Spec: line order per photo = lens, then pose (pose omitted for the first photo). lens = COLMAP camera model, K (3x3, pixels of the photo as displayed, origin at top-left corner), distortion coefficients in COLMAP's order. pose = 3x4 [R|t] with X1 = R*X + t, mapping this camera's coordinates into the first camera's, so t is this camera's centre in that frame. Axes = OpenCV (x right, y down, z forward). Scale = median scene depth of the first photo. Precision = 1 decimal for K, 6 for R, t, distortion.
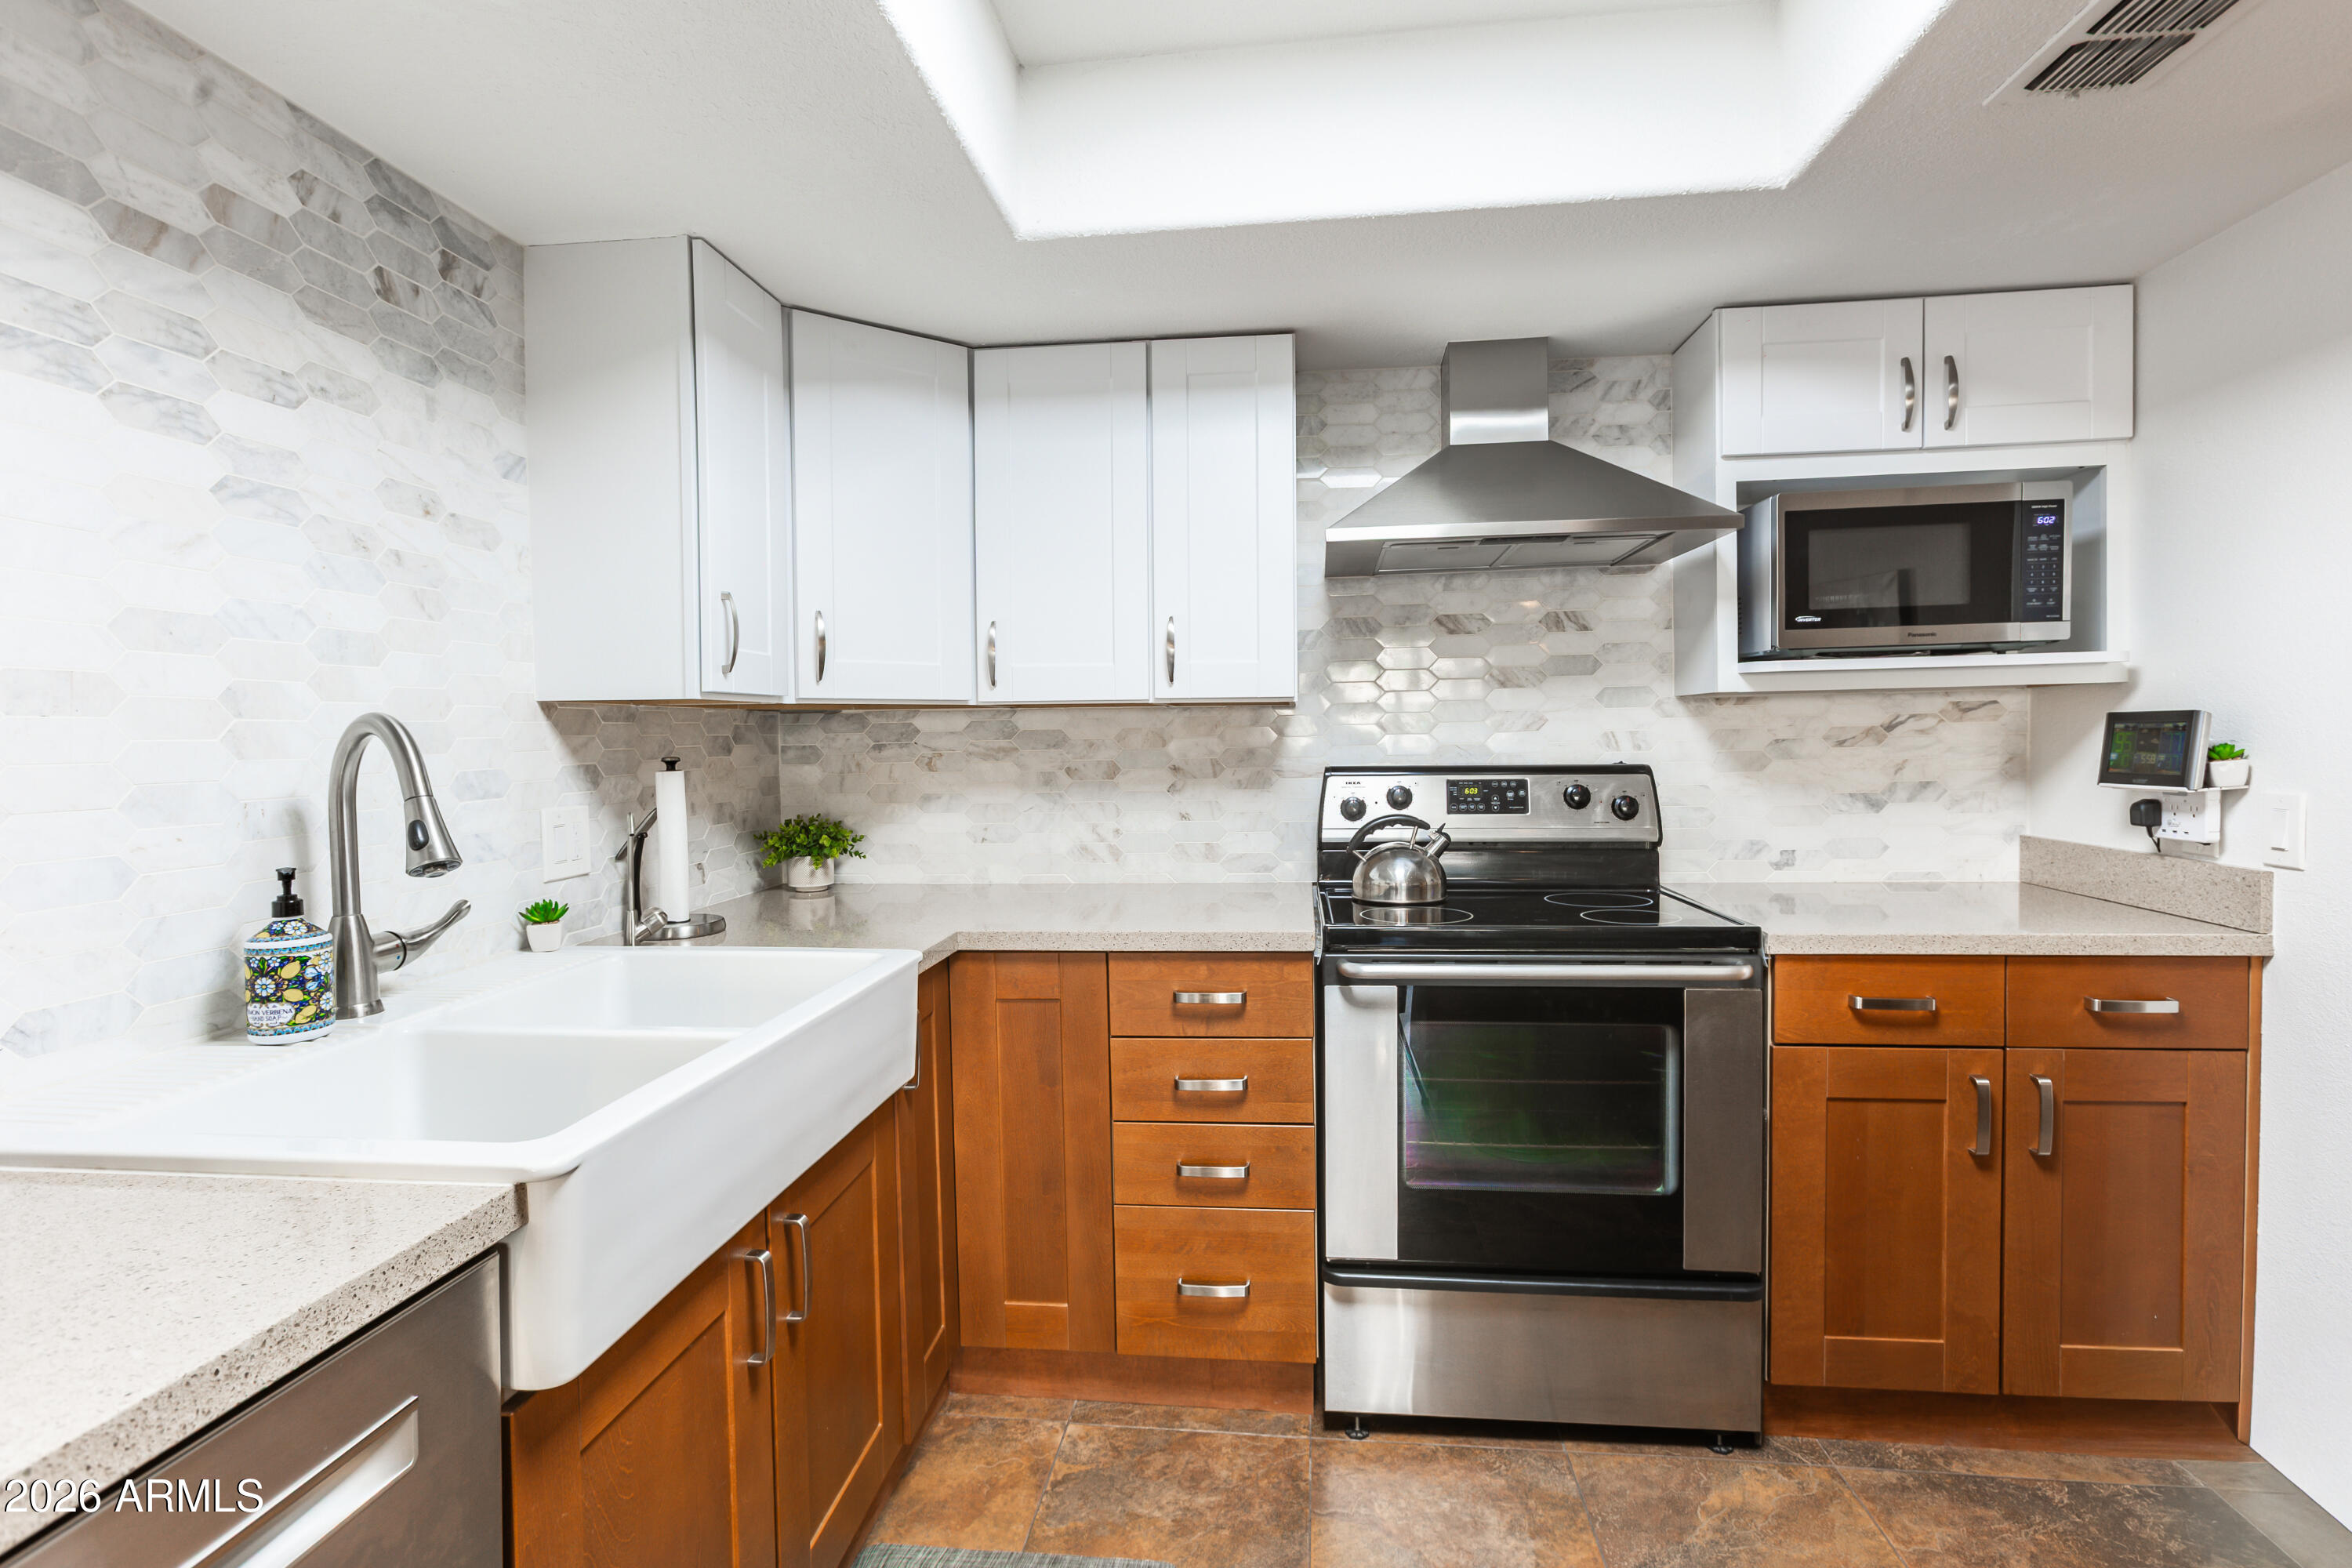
lens RADIAL K [[1140.3, 0, 1193.4], [0, 1140.3, 769.3], [0, 0, 1]] dist [-0.025495, 0.020246]
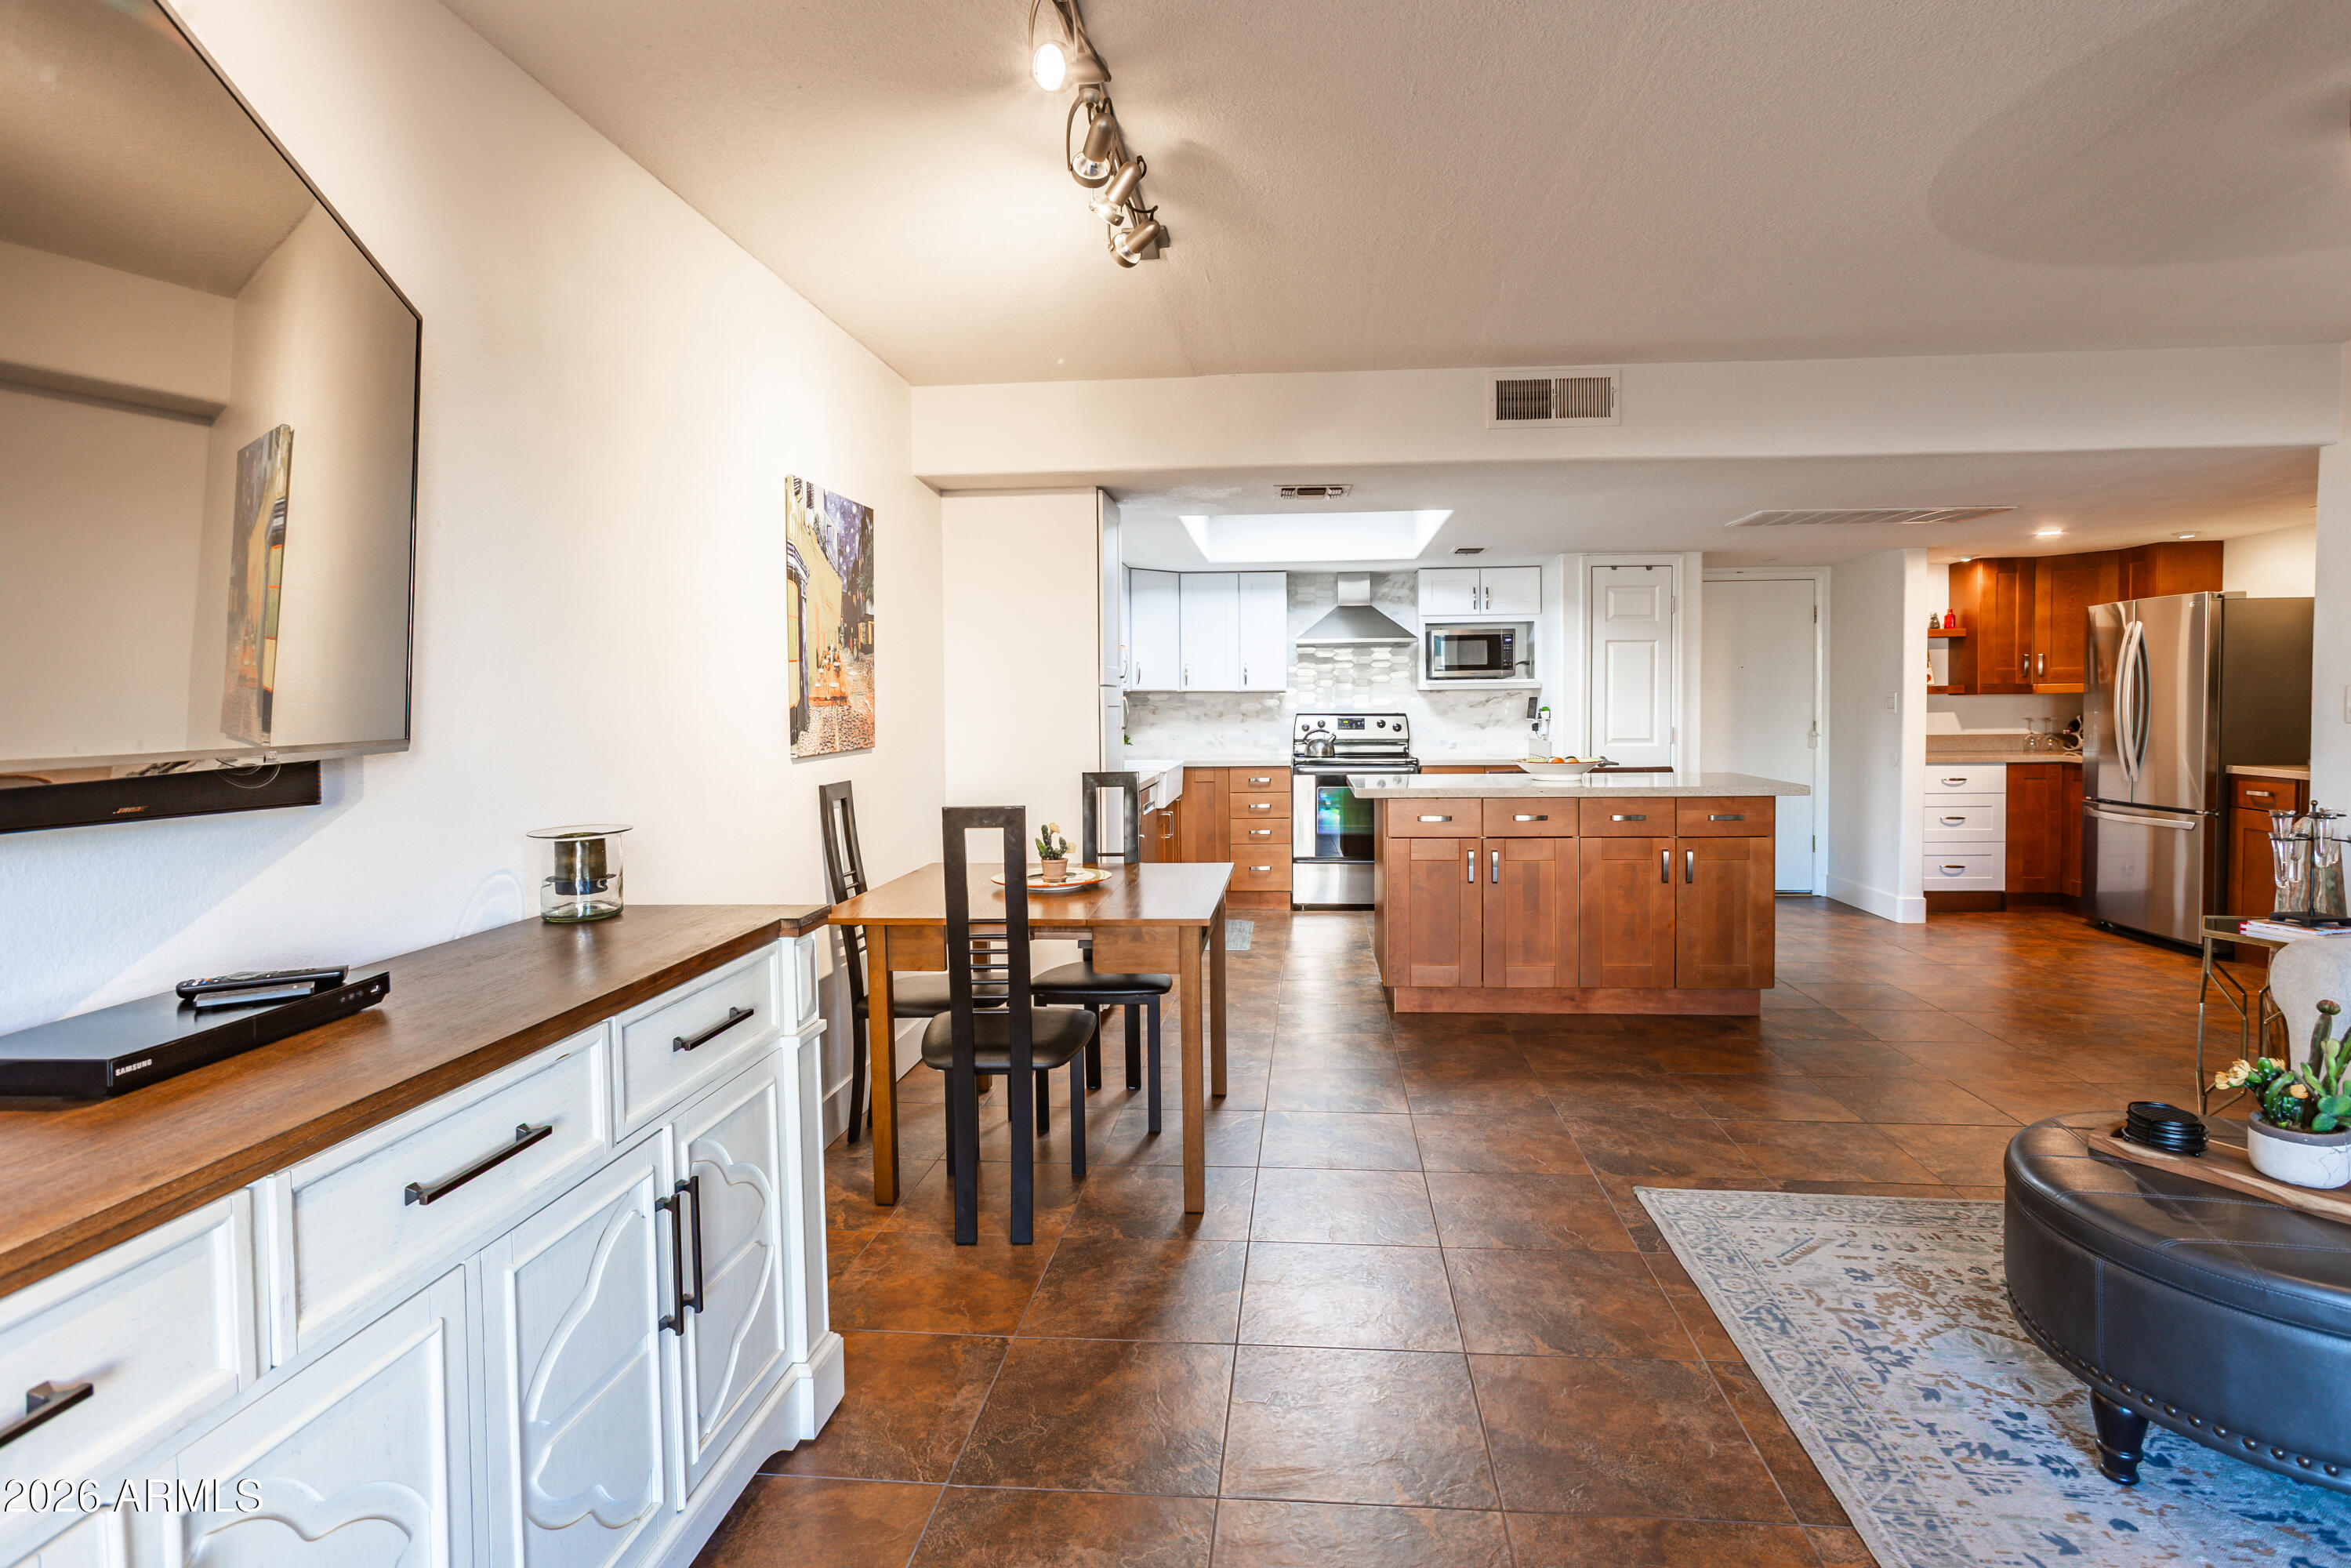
lens RADIAL K [[1164.6, 0, 1238.9], [0, 1164.6, 737.4], [0, 0, 1]] dist [-0.007939, 0.012068]
pose [[0.999053, 0.006293, 0.043046, -0.176598], [-0.006286, 0.999980, -0.000297, 0.068330], [-0.043047, 0.000026, 0.999073, -2.192109]]
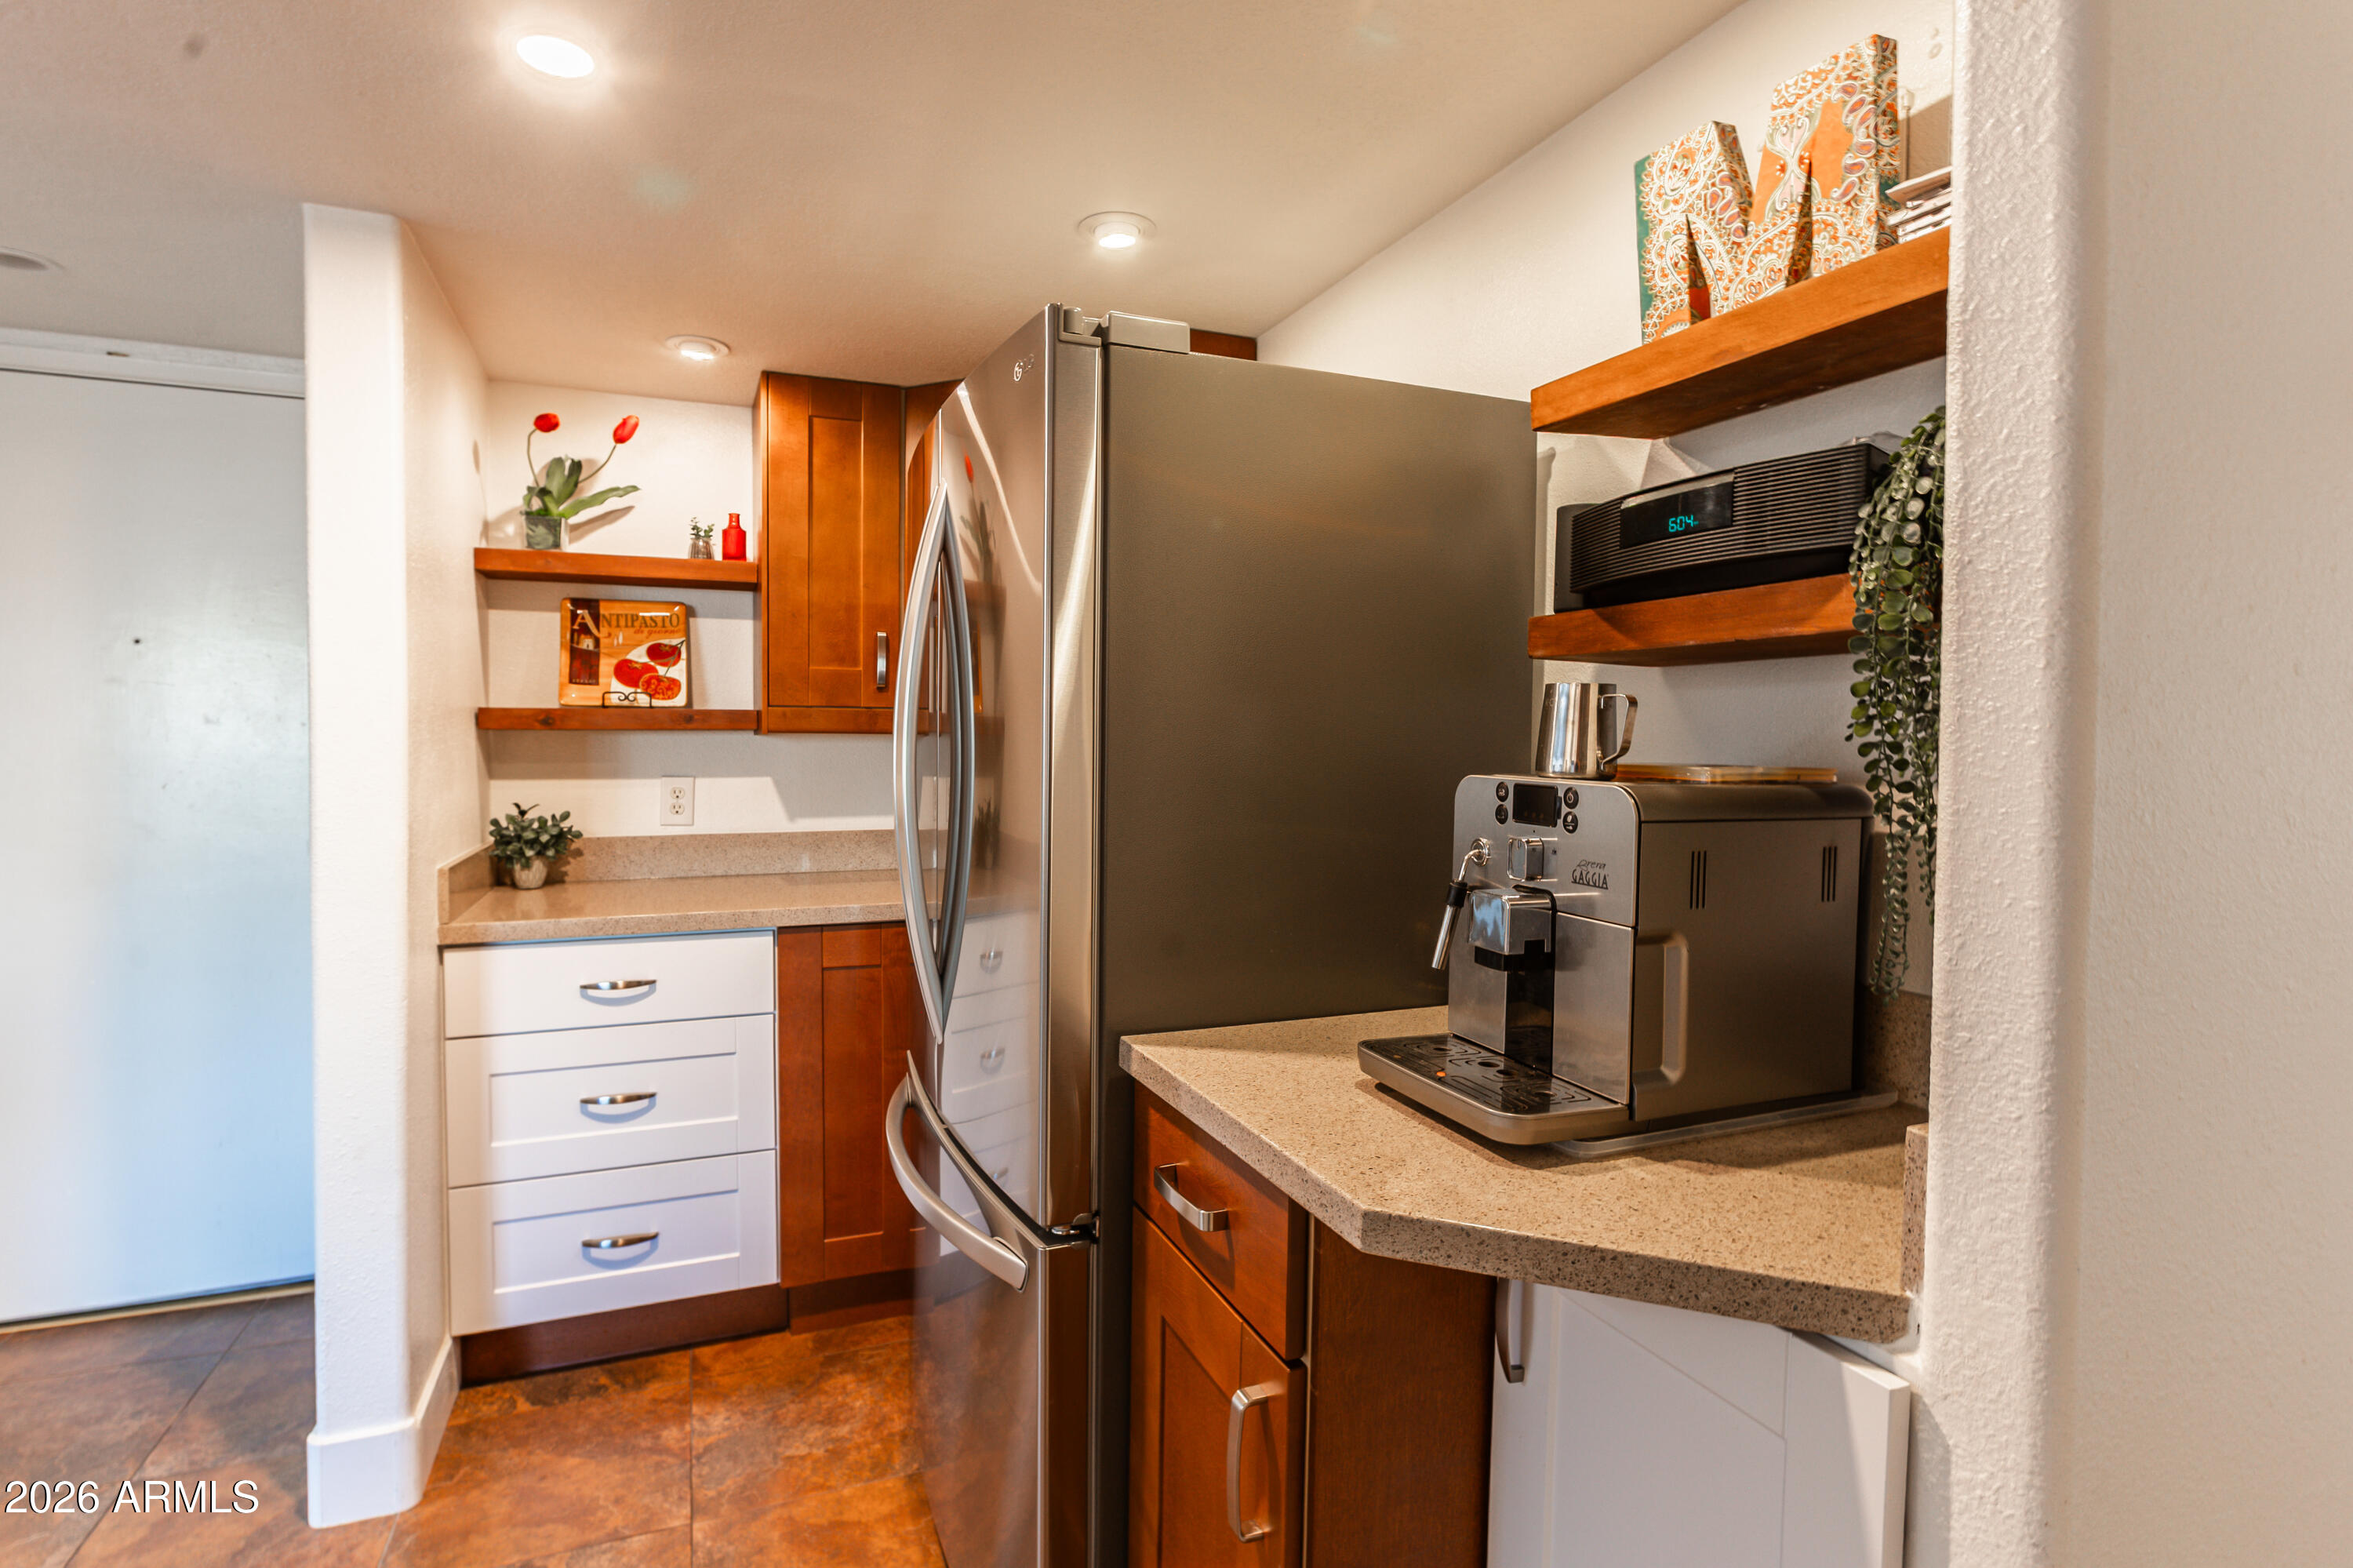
lens RADIAL K [[1138.3, 0, 1138.5], [0, 1138.3, 776.3], [0, 0, 1]] dist [-0.003363, -0.000989]
pose [[0.882980, 0.007026, 0.469359, 1.725199], [-0.006650, 0.999975, -0.002458, -0.016725], [-0.469364, -0.000951, 0.883004, -0.364489]]
